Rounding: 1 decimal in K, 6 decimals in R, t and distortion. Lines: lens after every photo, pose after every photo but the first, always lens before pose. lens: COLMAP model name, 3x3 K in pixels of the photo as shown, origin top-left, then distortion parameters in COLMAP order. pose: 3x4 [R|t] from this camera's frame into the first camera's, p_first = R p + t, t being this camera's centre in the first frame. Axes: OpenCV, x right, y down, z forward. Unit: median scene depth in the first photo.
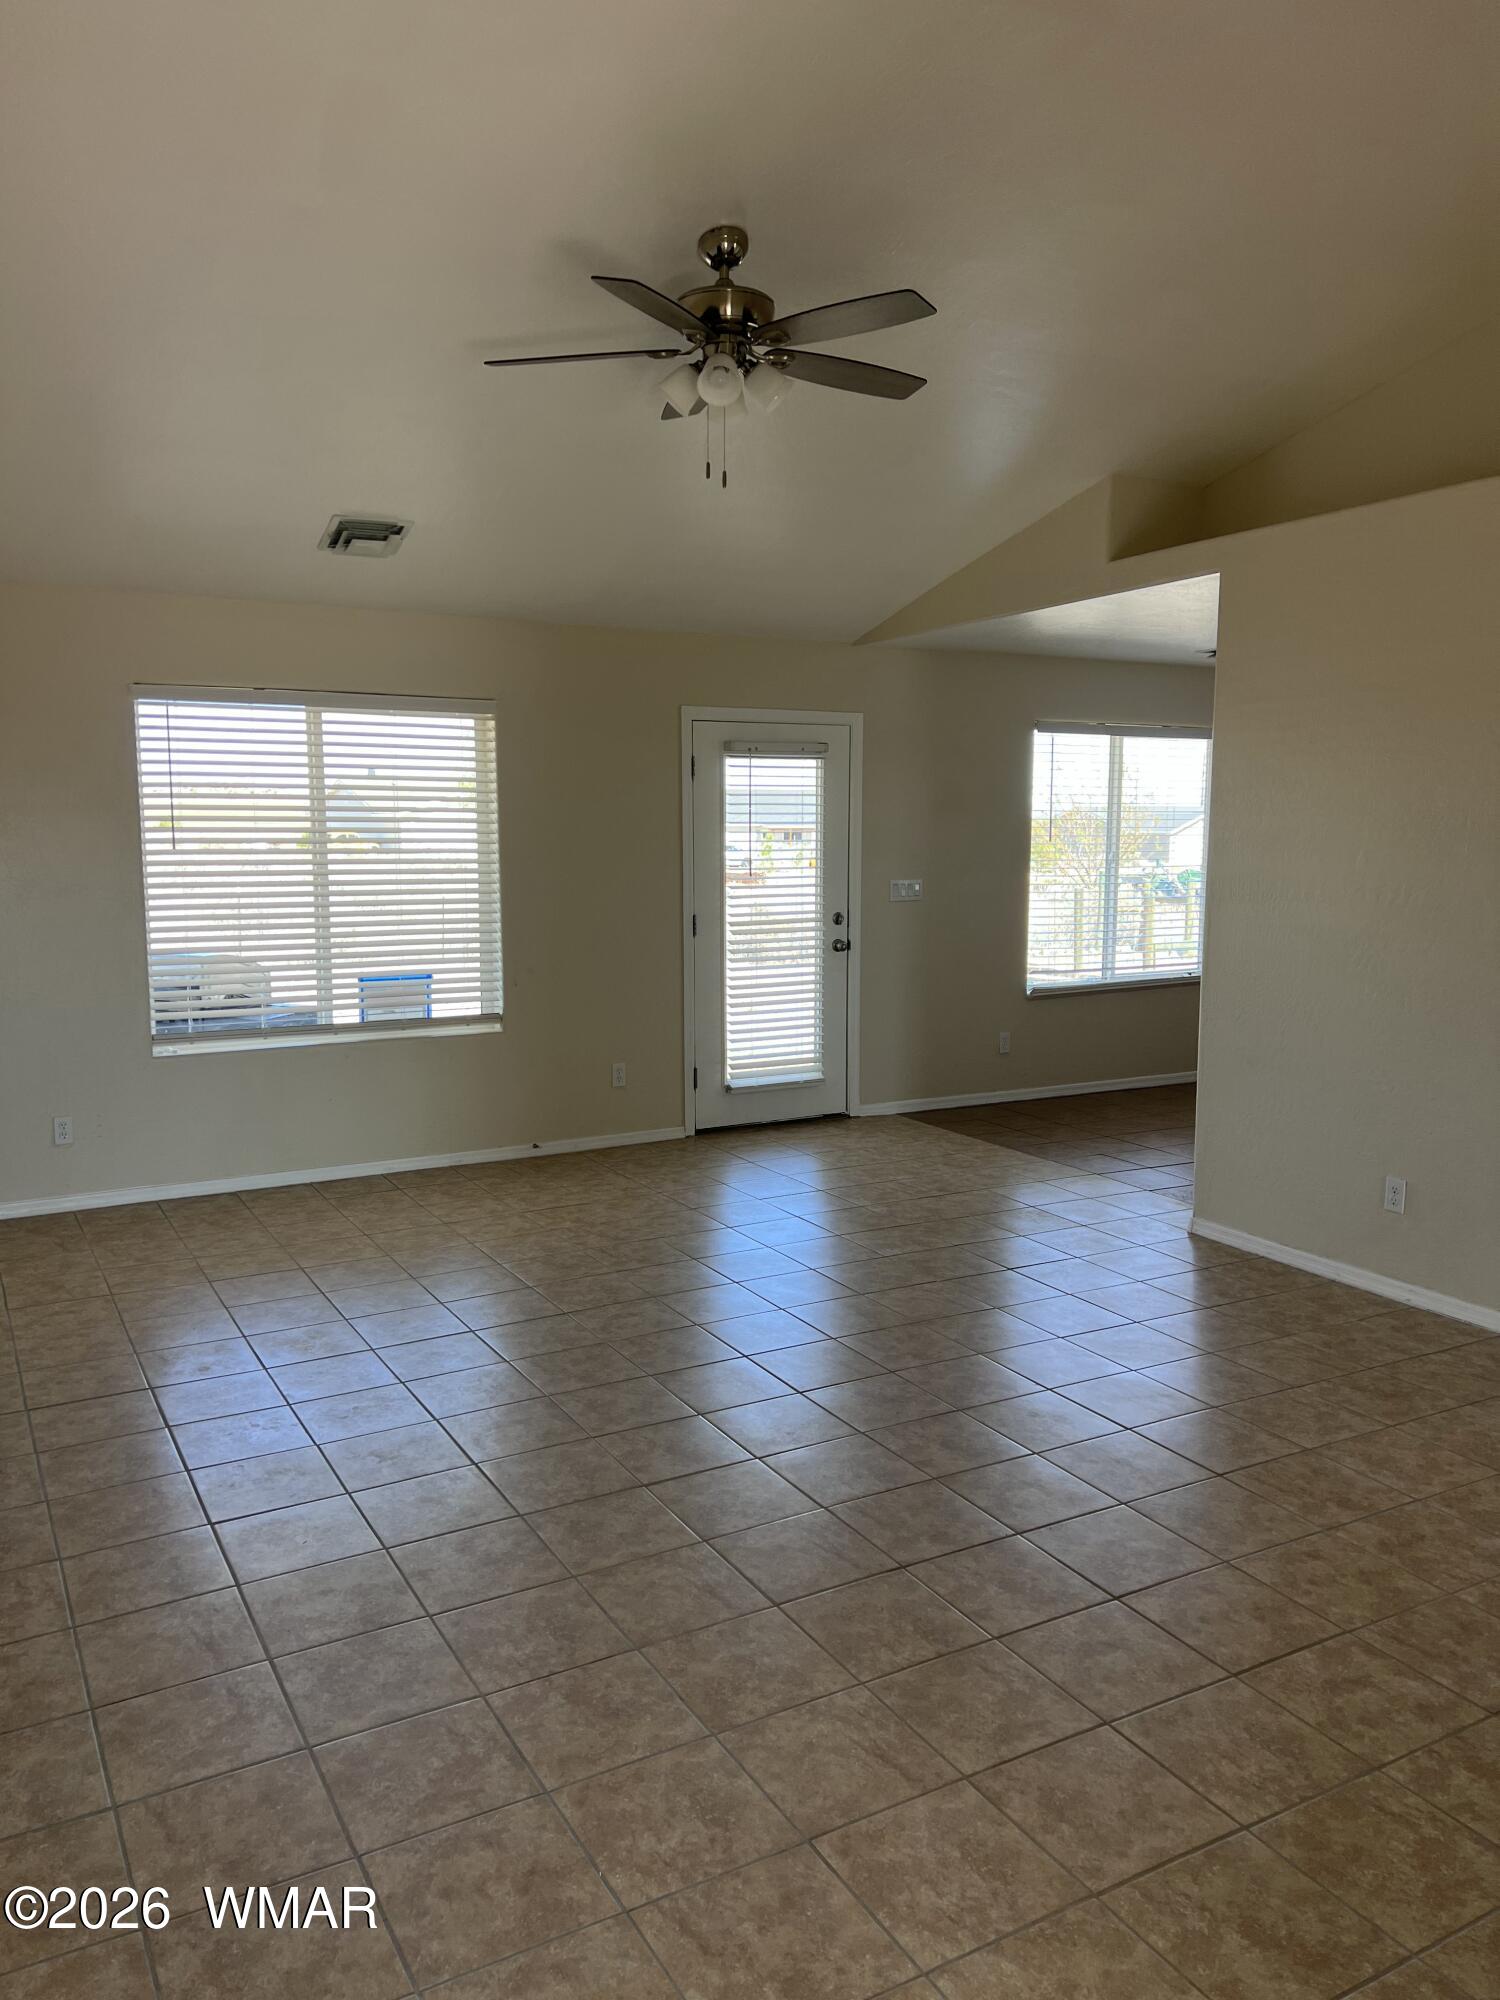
lens RADIAL K [[1517.3, 0, 755.8], [0, 1517.3, 1001.6], [0, 0, 1]] dist [-0.007000, -0.009775]
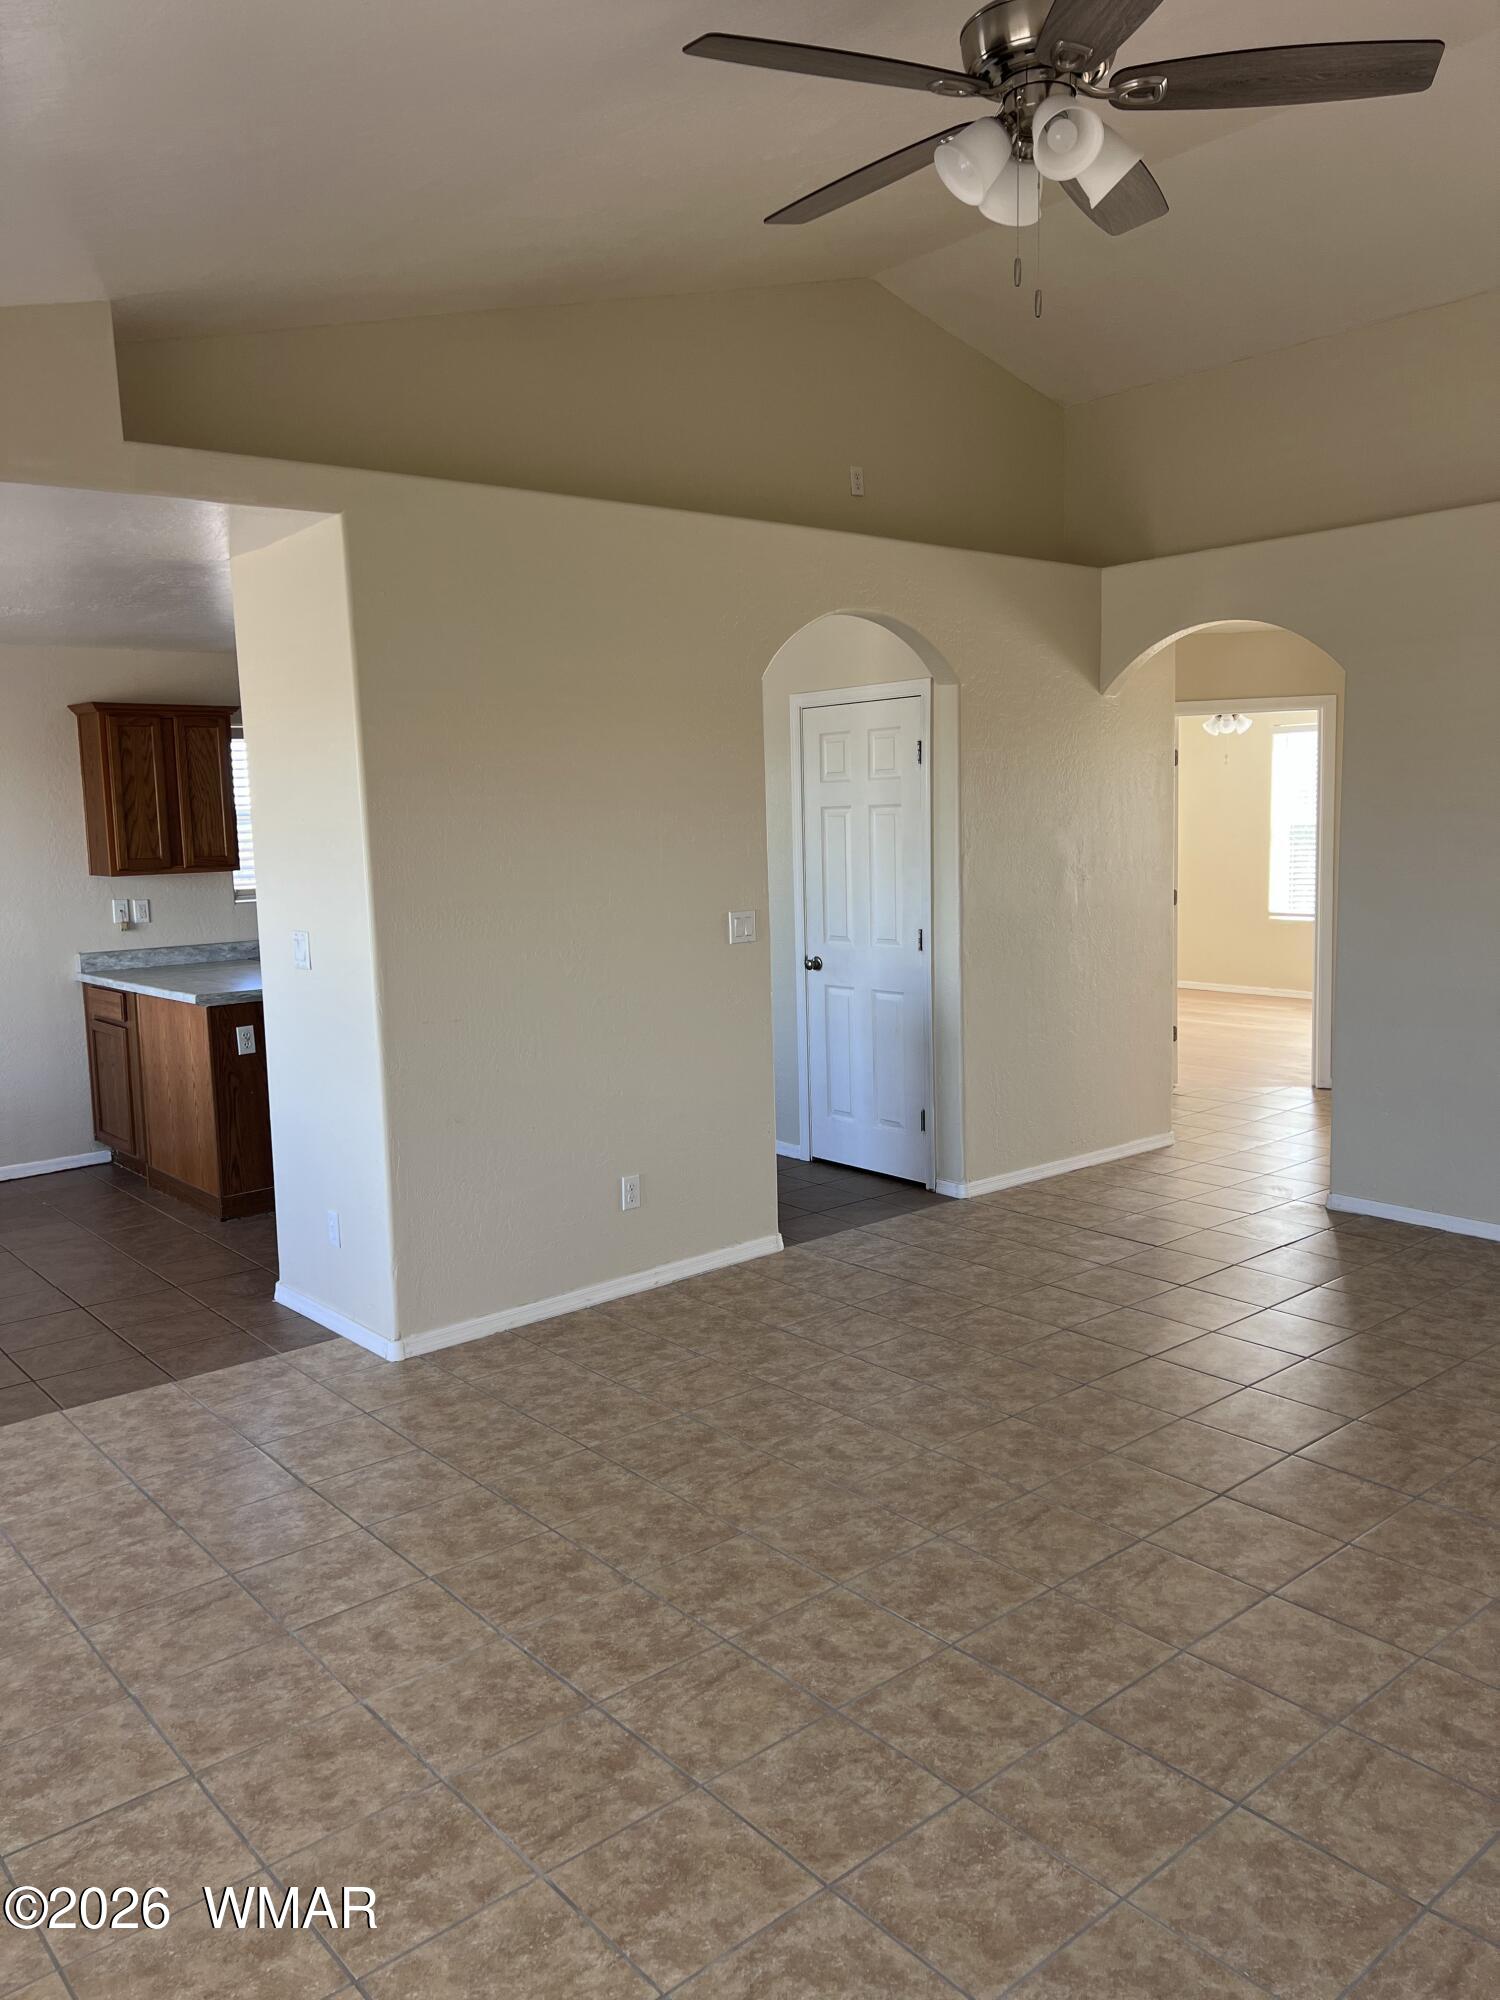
lens RADIAL K [[1517.3, 0, 753.3], [0, 1517.3, 991.9], [0, 0, 1]] dist [-0.007000, -0.009775]
pose [[-0.173813, -0.130180, 0.976136, -0.581885], [0.159654, 0.974386, 0.158375, -0.153122], [-0.971751, 0.183372, -0.148578, 1.104632]]
